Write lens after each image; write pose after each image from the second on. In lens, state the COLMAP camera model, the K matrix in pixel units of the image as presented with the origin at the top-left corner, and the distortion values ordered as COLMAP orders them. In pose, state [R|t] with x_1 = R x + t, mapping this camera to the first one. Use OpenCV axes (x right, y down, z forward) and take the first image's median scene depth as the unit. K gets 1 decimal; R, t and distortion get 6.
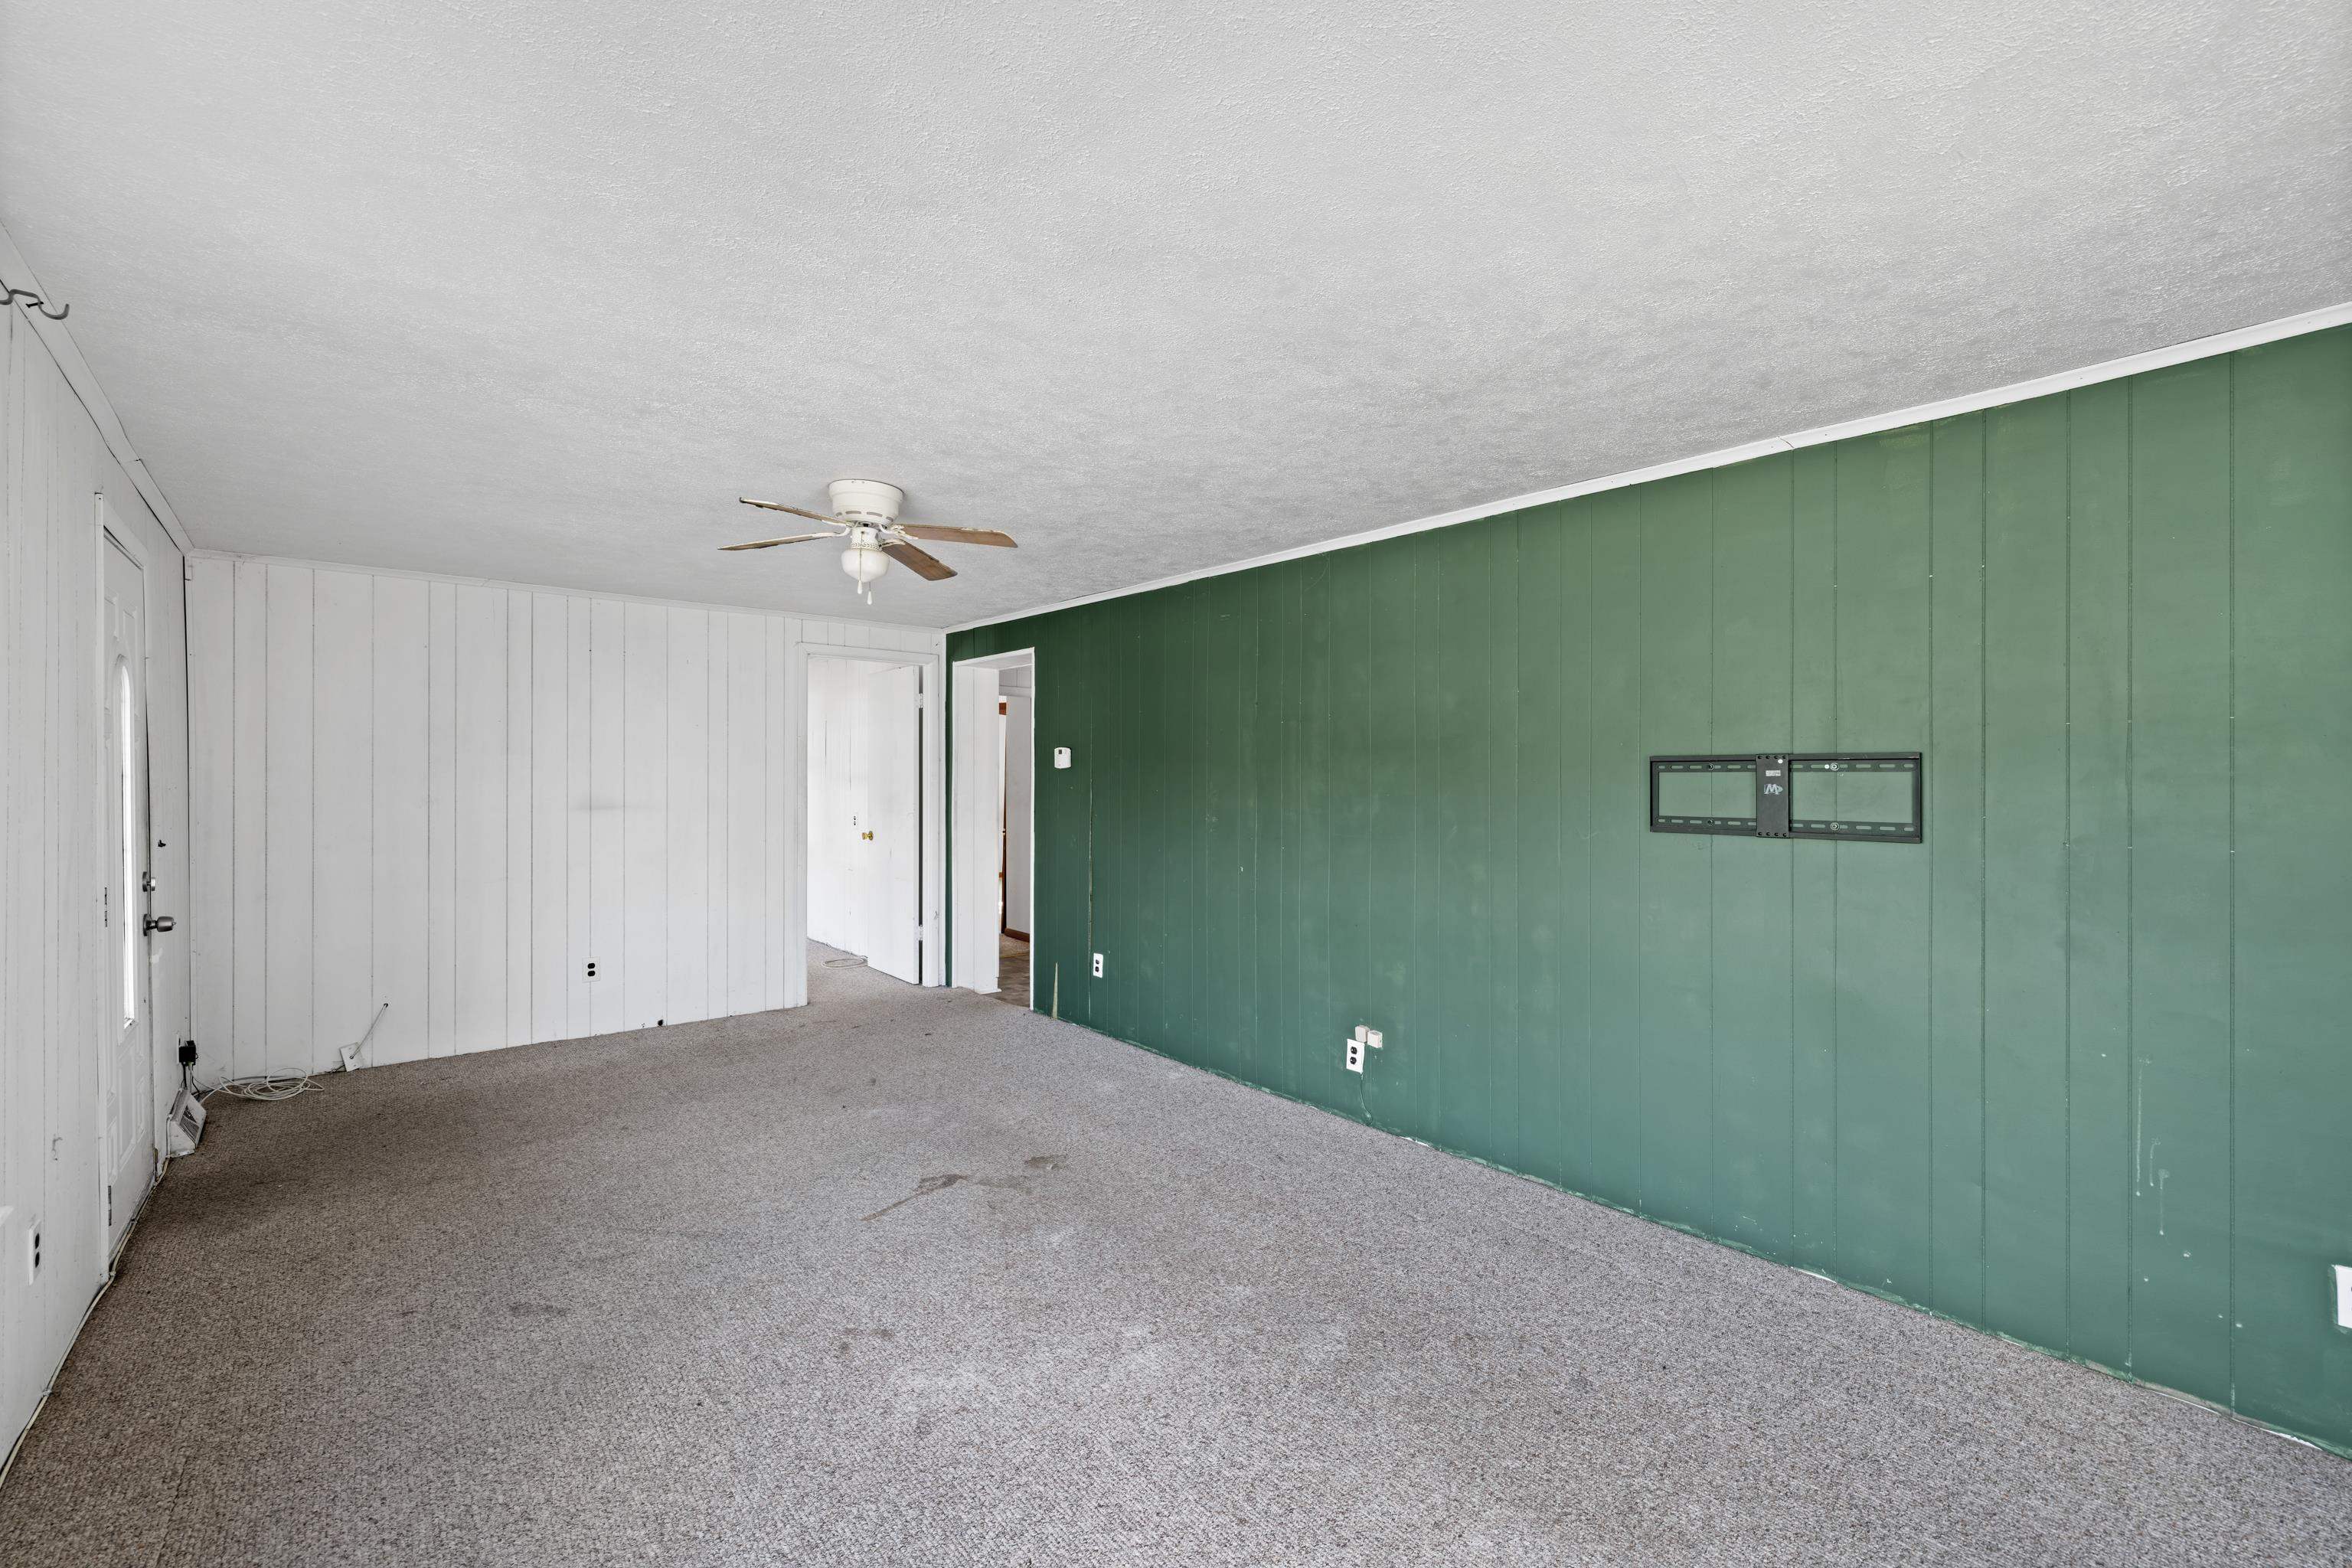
lens RADIAL K [[995.8, 0, 1193.0], [0, 995.8, 773.5], [0, 0, 1]] dist [-0.003665, 0.001483]
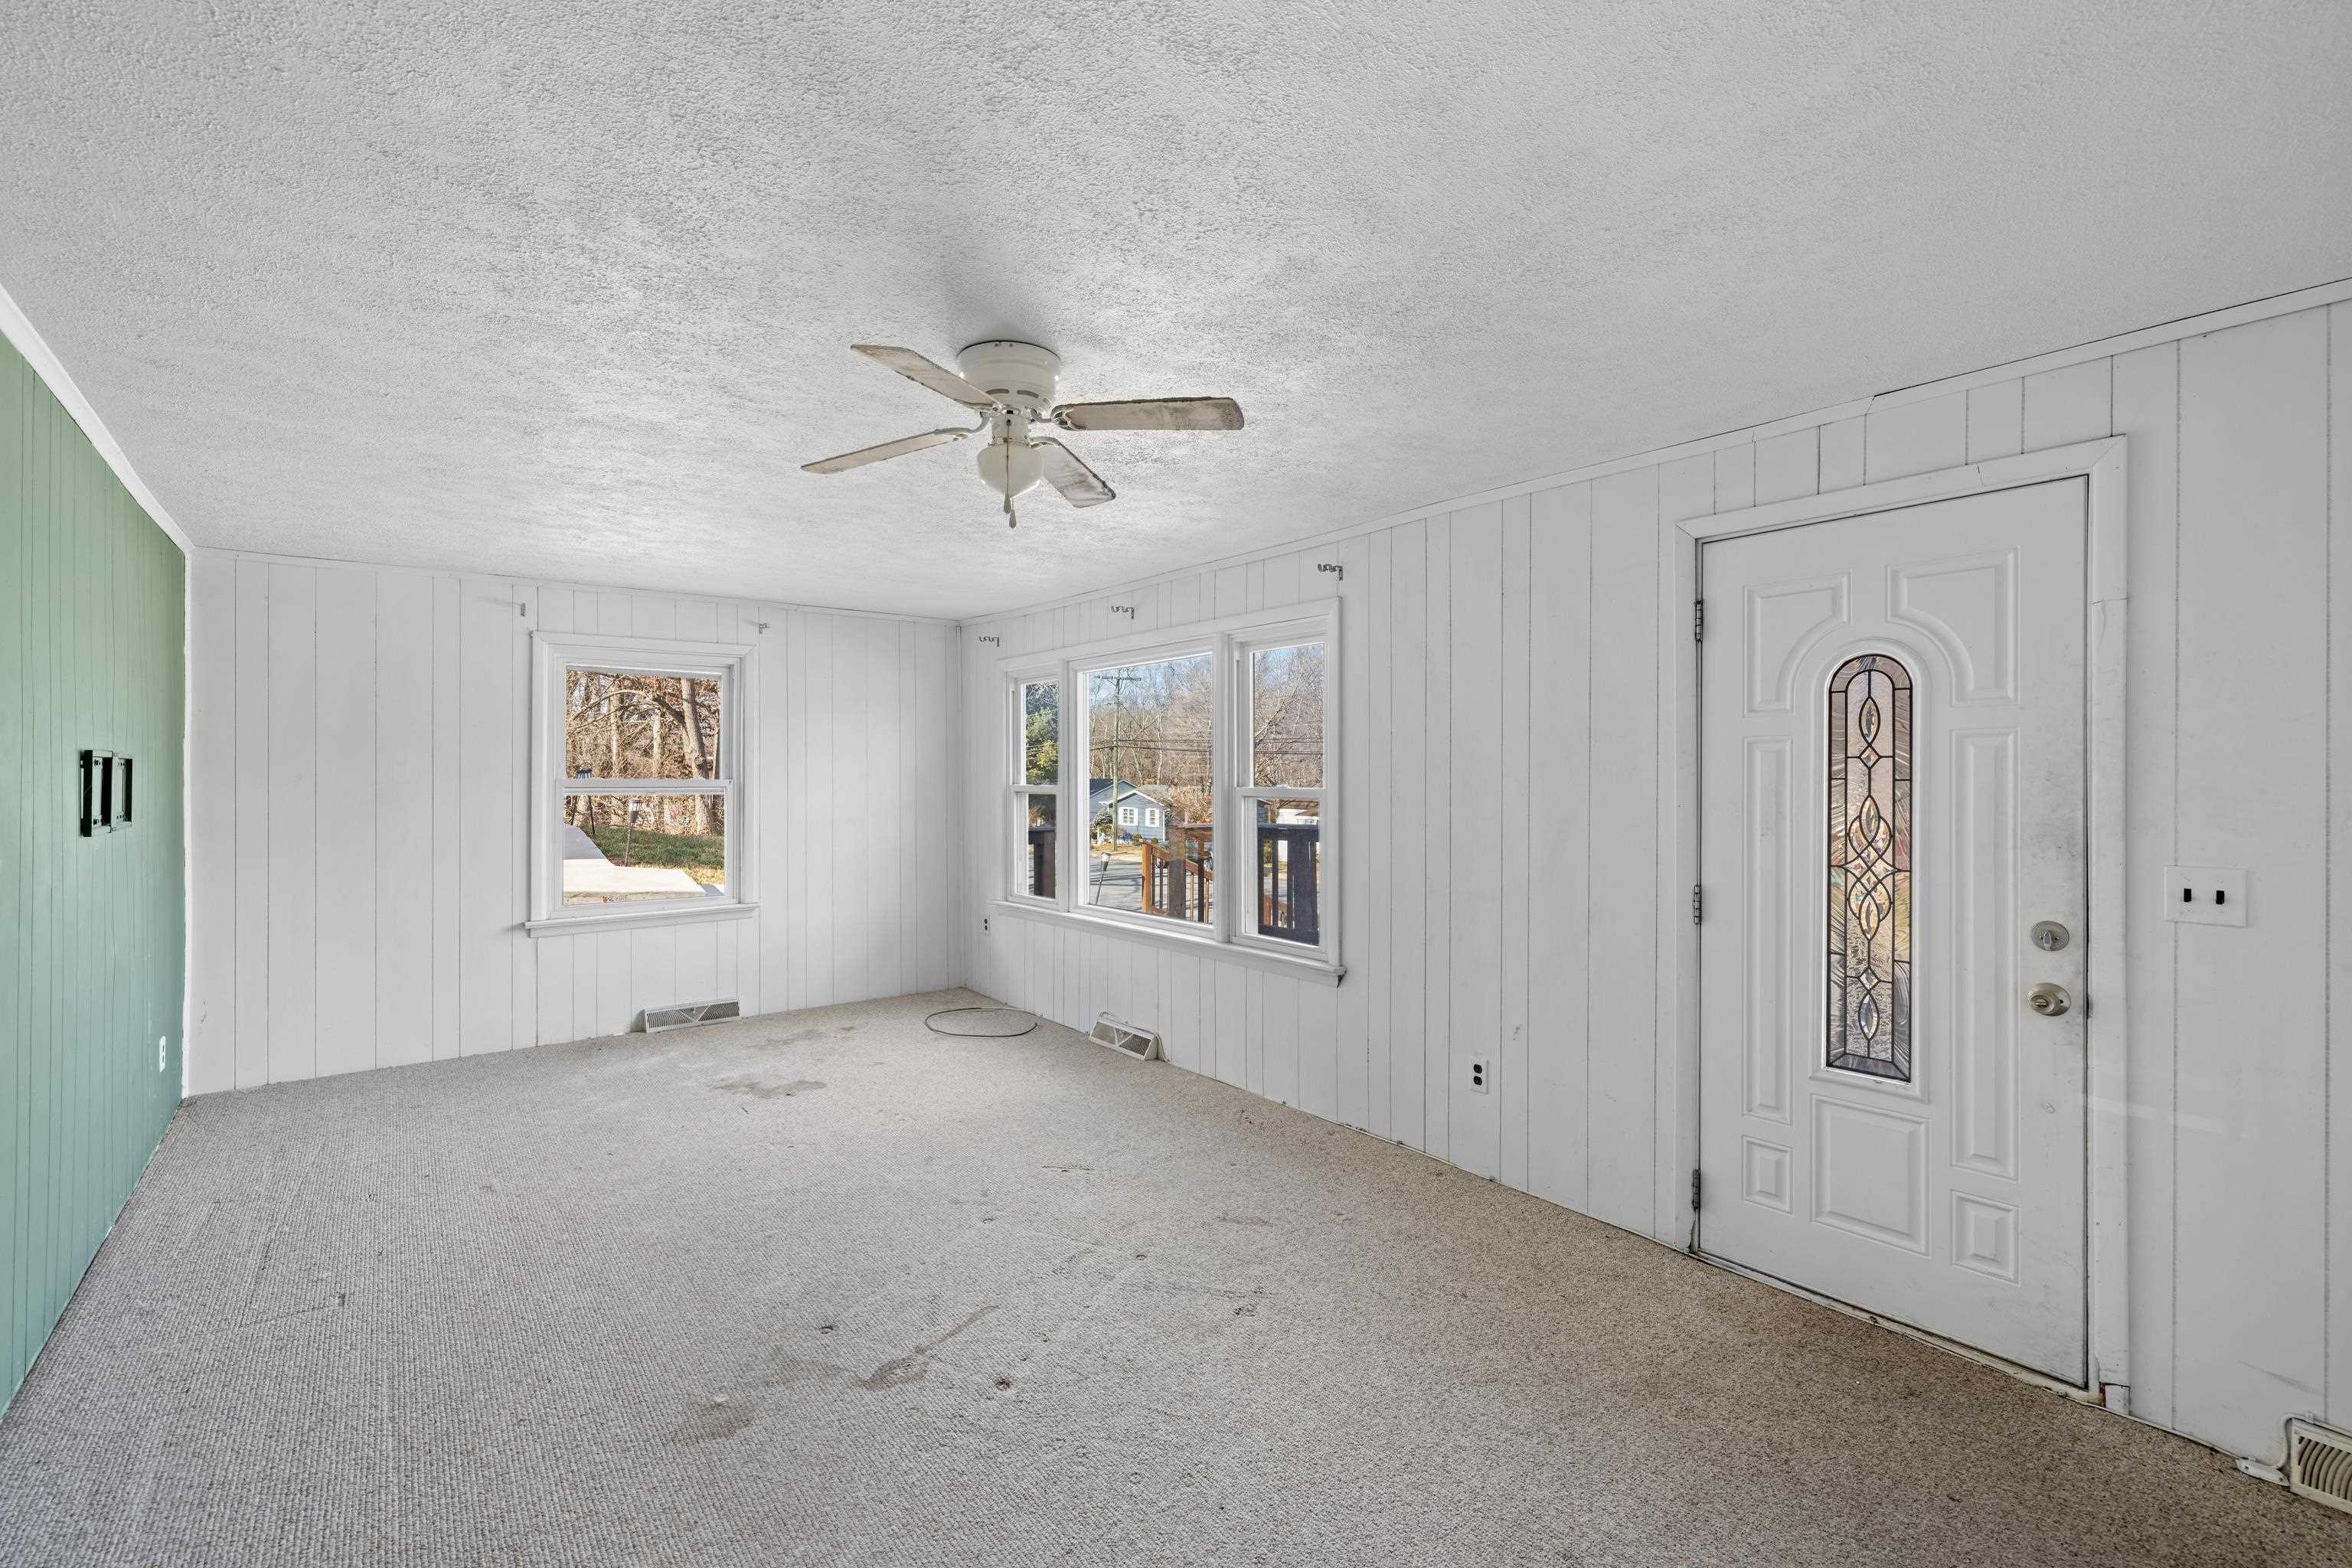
lens RADIAL K [[995.8, 0, 1179.1], [0, 995.8, 780.7], [0, 0, 1]] dist [-0.003665, 0.001483]
pose [[-0.999473, -0.007178, 0.031649, -0.441627], [-0.007179, 0.999974, 0.000071, 0.005026], [-0.031648, -0.000156, -0.999499, 1.586356]]
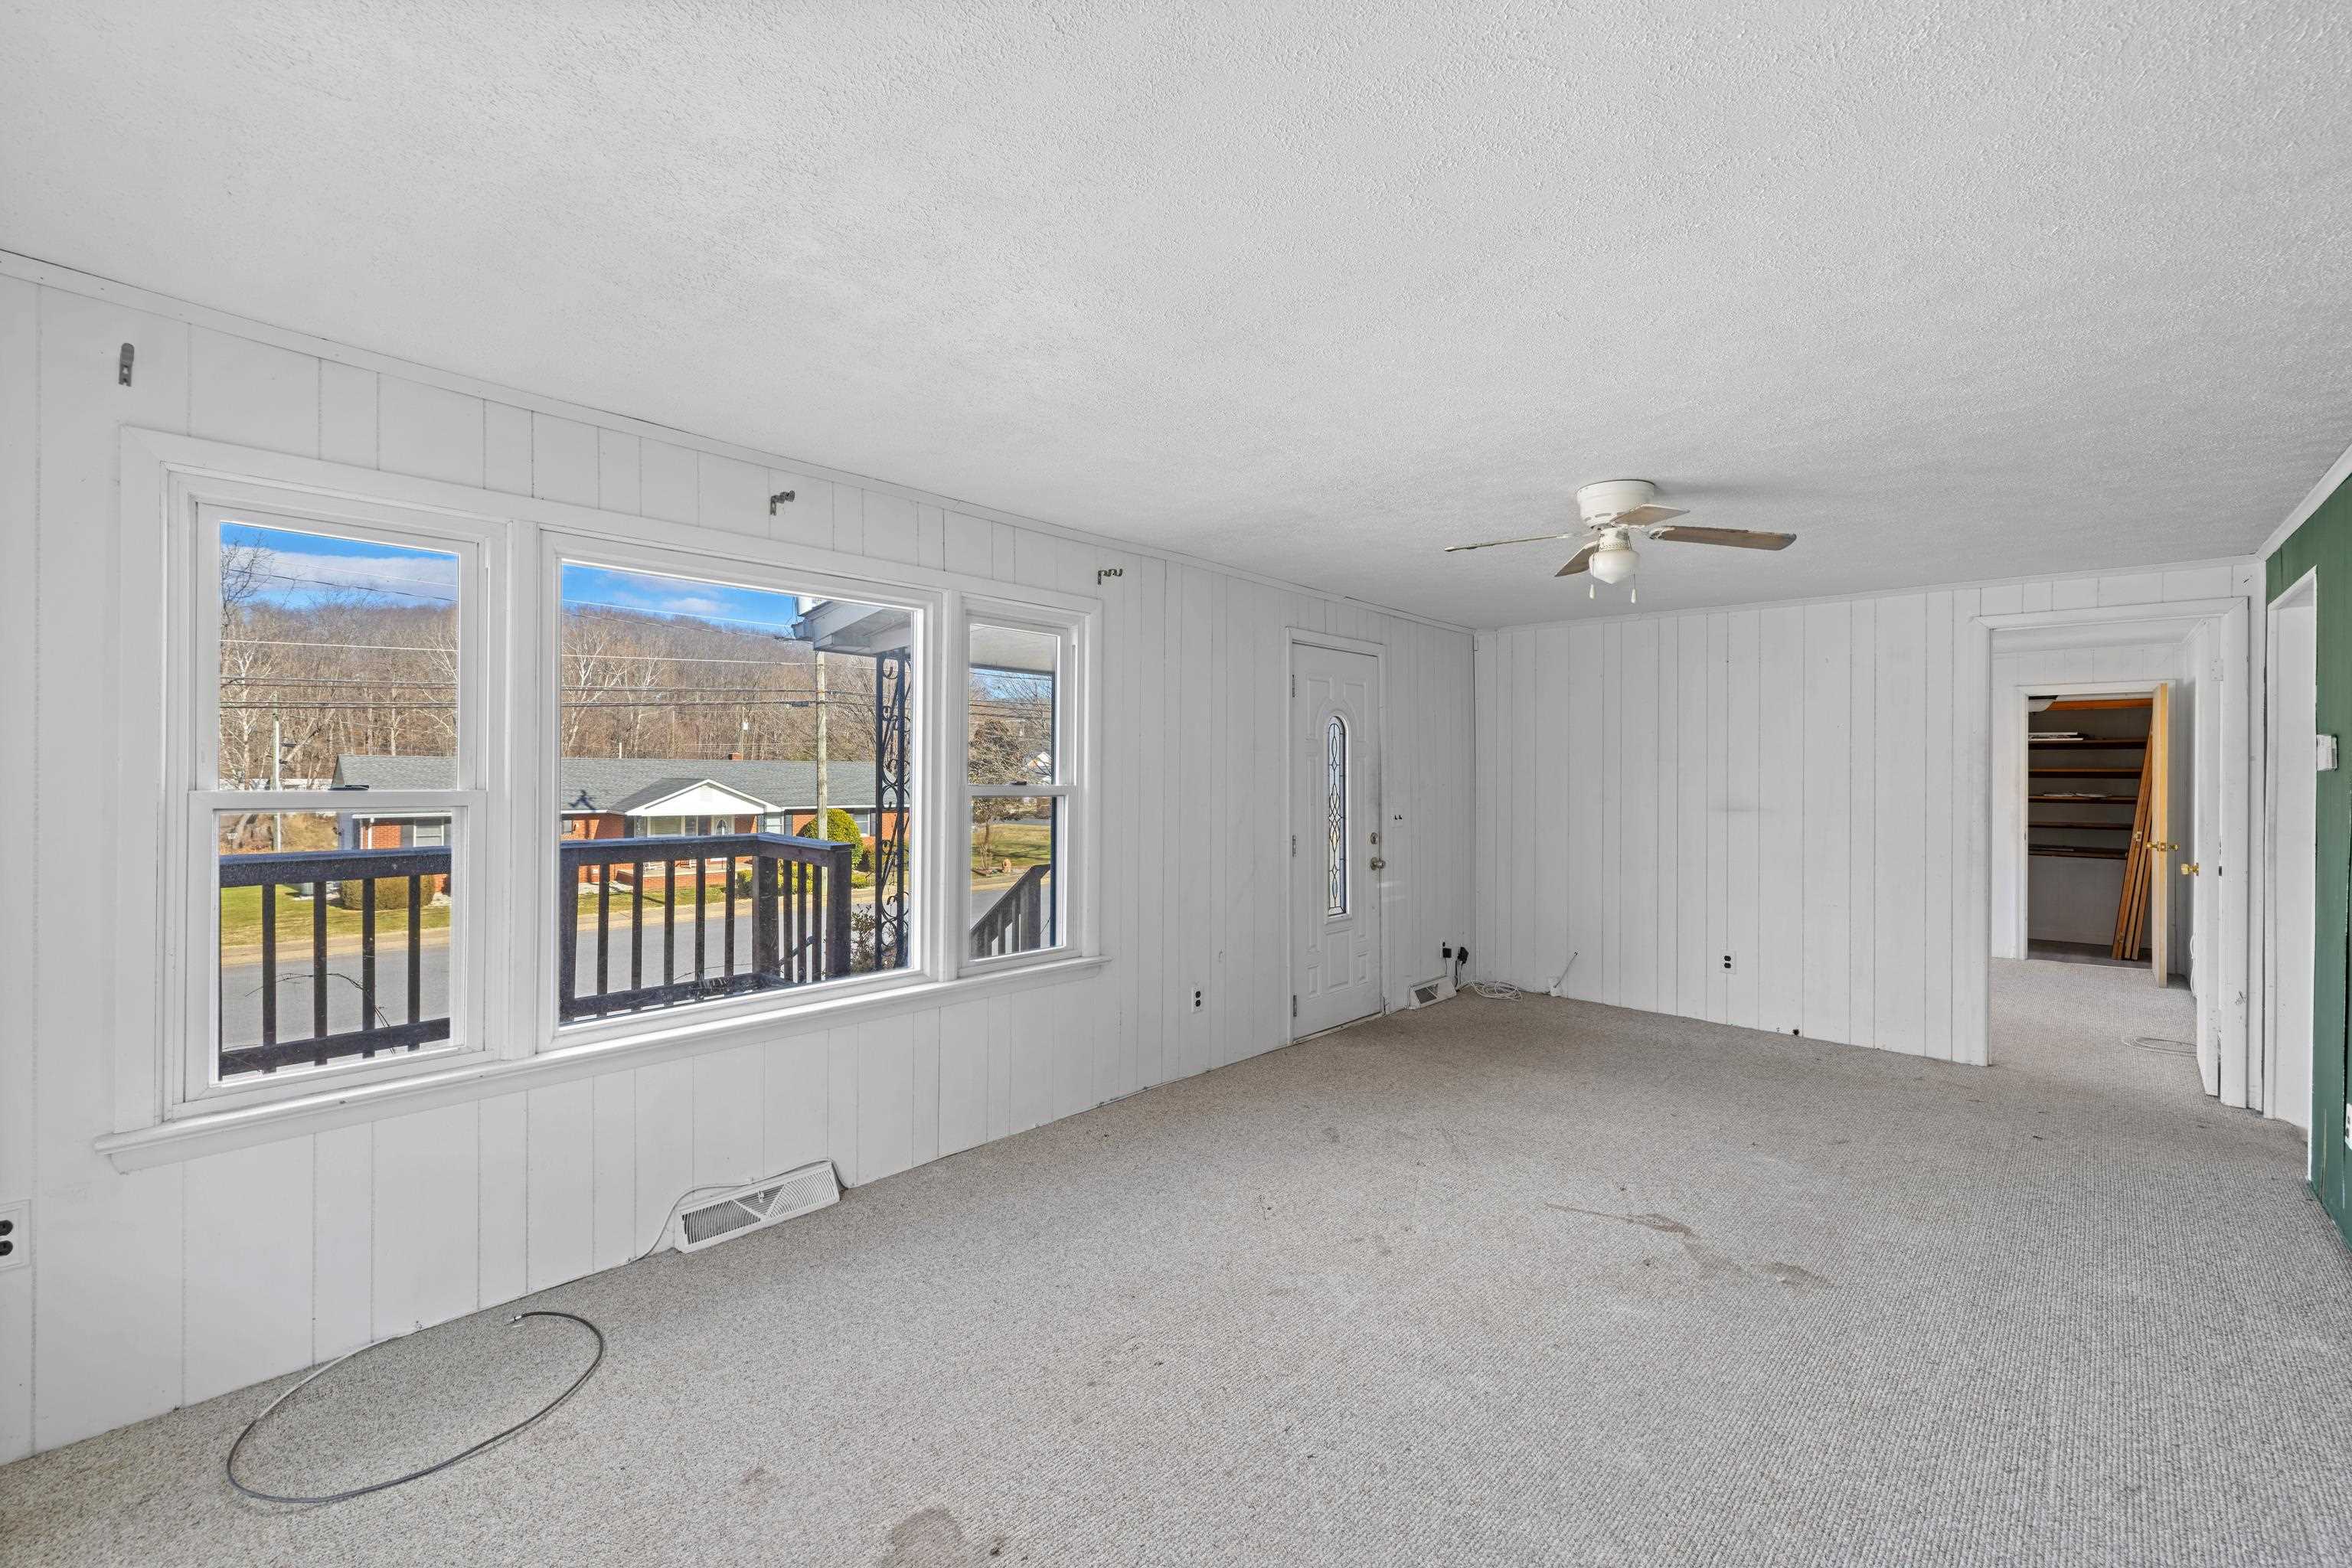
lens RADIAL K [[995.8, 0, 1161.4], [0, 995.8, 778.3], [0, 0, 1]] dist [-0.003665, 0.001483]
pose [[0.106310, 0.004960, -0.994321, 0.572943], [-0.005319, 0.999976, 0.004420, -0.000887], [0.994319, 0.004819, 0.106333, 0.419902]]
